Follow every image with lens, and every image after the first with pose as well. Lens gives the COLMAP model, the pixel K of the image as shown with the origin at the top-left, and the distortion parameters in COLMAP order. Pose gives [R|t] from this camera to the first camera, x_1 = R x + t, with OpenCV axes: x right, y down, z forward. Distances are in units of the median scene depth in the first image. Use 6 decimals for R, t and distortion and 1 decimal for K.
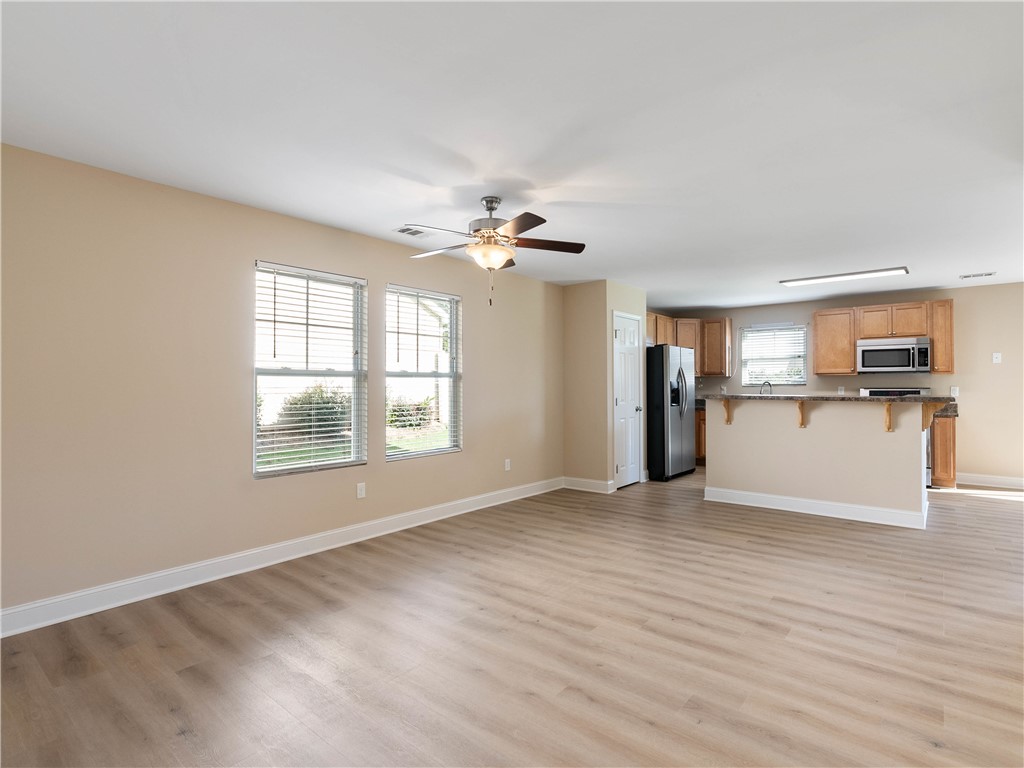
lens RADIAL K [[524.3, 0, 509.0], [0, 524.3, 381.7], [0, 0, 1]] dist [-0.010287, 0.000004]
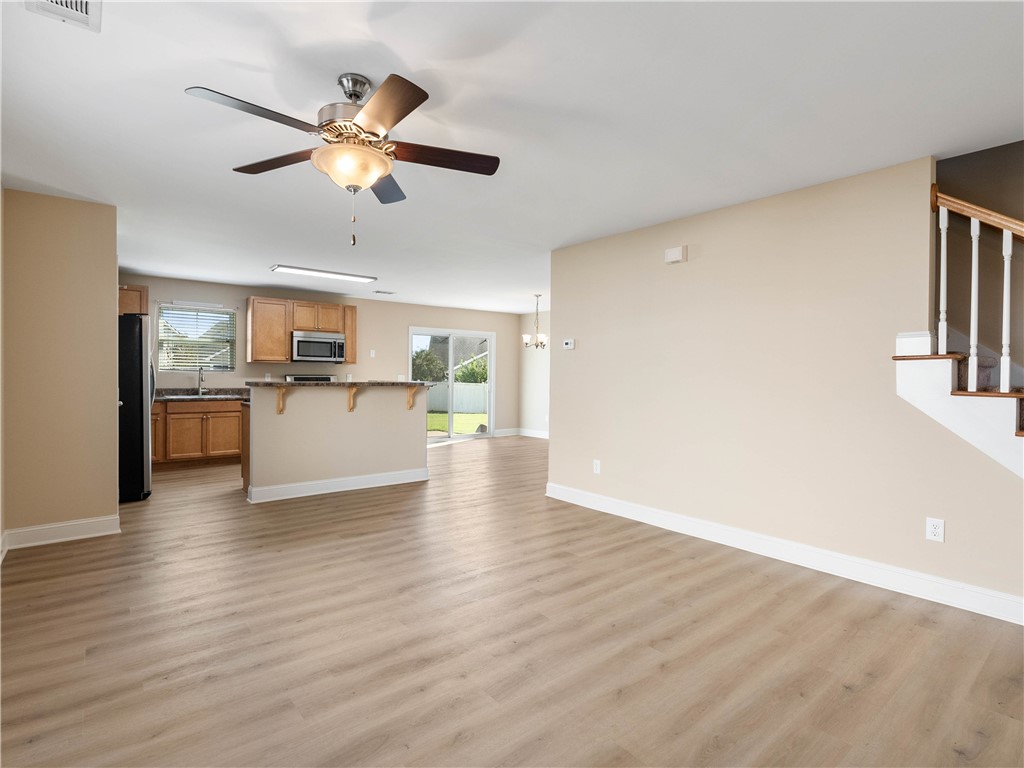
lens RADIAL K [[524.3, 0, 515.8], [0, 524.3, 377.4], [0, 0, 1]] dist [-0.010287, 0.000004]
pose [[0.177936, 0.000573, 0.984042, -0.651522], [-0.017293, 0.999847, 0.002545, 0.013764], [-0.983890, -0.017470, 0.177919, 0.696934]]
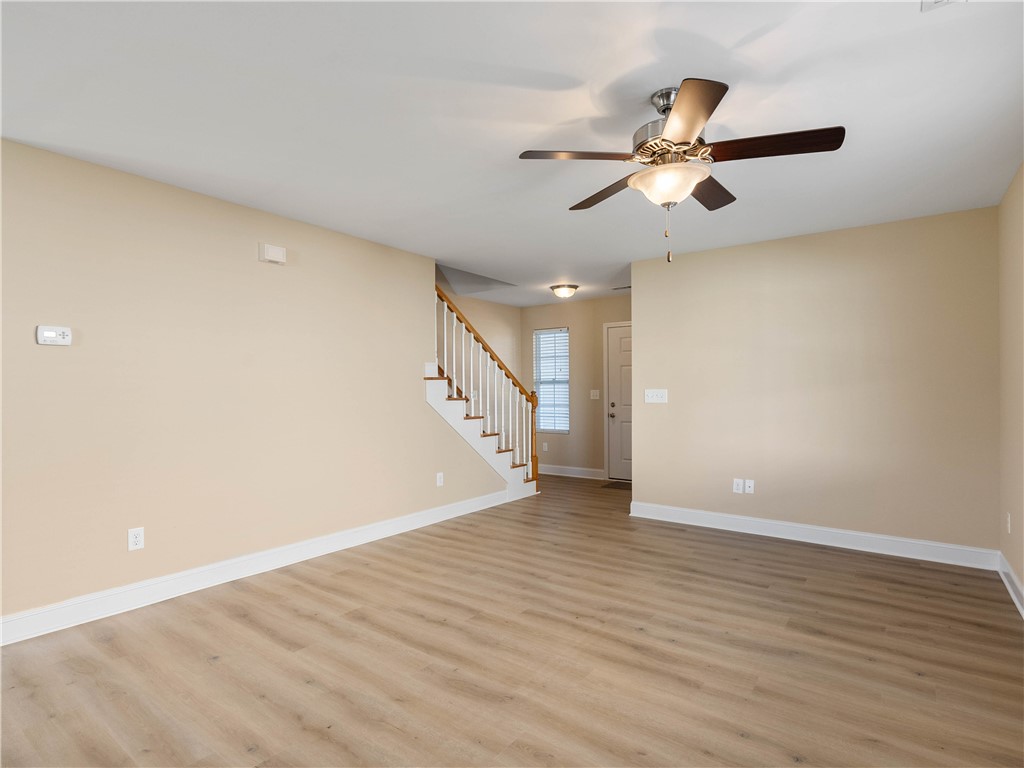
lens RADIAL K [[524.3, 0, 516.7], [0, 524.3, 388.1], [0, 0, 1]] dist [-0.010287, 0.000004]
pose [[-0.997408, 0.006899, -0.071617, 0.199335], [0.007630, 0.999922, -0.009932, 0.013974], [0.071543, -0.010453, -0.997383, 1.650770]]
